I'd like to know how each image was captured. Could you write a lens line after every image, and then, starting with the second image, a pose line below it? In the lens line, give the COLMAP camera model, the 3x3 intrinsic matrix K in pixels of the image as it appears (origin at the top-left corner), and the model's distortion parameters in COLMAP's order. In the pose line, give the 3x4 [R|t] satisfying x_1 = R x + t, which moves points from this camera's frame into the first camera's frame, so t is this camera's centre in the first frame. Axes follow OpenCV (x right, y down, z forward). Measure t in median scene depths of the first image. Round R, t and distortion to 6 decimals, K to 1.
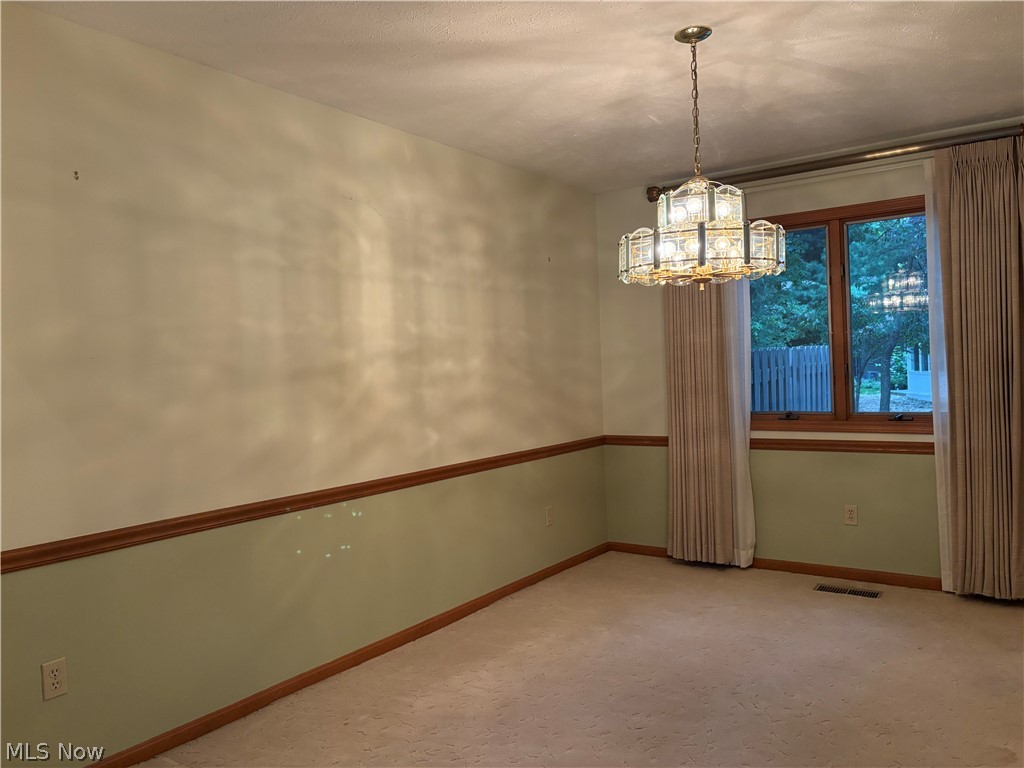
lens RADIAL K [[770.3, 0, 517.4], [0, 770.3, 381.9], [0, 0, 1]] dist [0.047905, -0.053240]
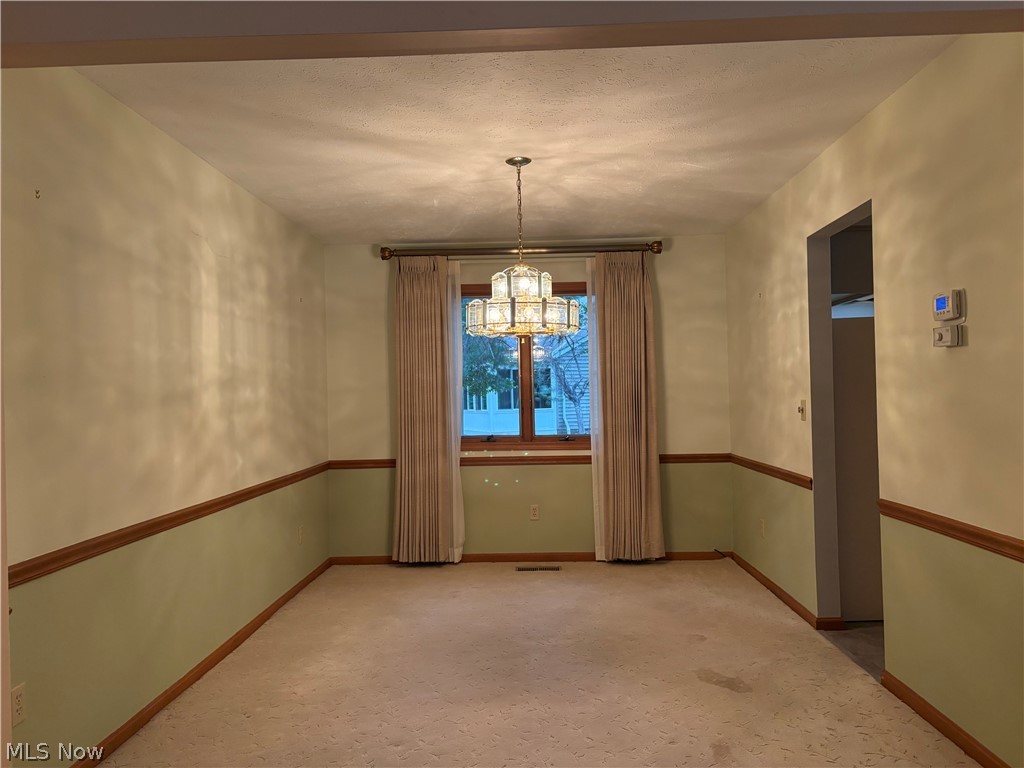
lens RADIAL K [[770.3, 0, 512.9], [0, 770.3, 386.8], [0, 0, 1]] dist [0.047905, -0.053240]
pose [[0.832997, 0.026717, 0.552632, -0.387248], [-0.003071, 0.999041, -0.043669, 0.015071], [-0.553269, 0.034679, 0.832281, -0.102718]]
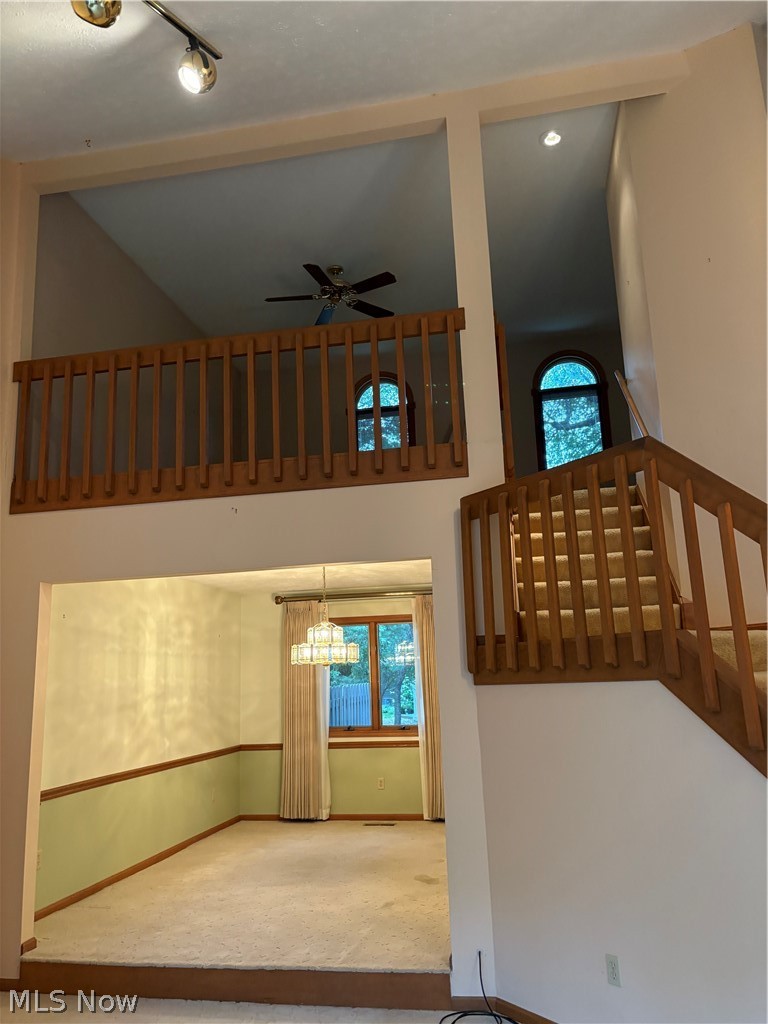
lens RADIAL K [[770.3, 0, 378.5], [0, 770.3, 521.9], [0, 0, 1]] dist [0.047905, -0.053240]
pose [[0.913867, 0.089664, 0.395990, -0.413645], [0.005694, 0.972384, -0.233318, -0.004466], [-0.405975, 0.215476, 0.888119, -0.881630]]
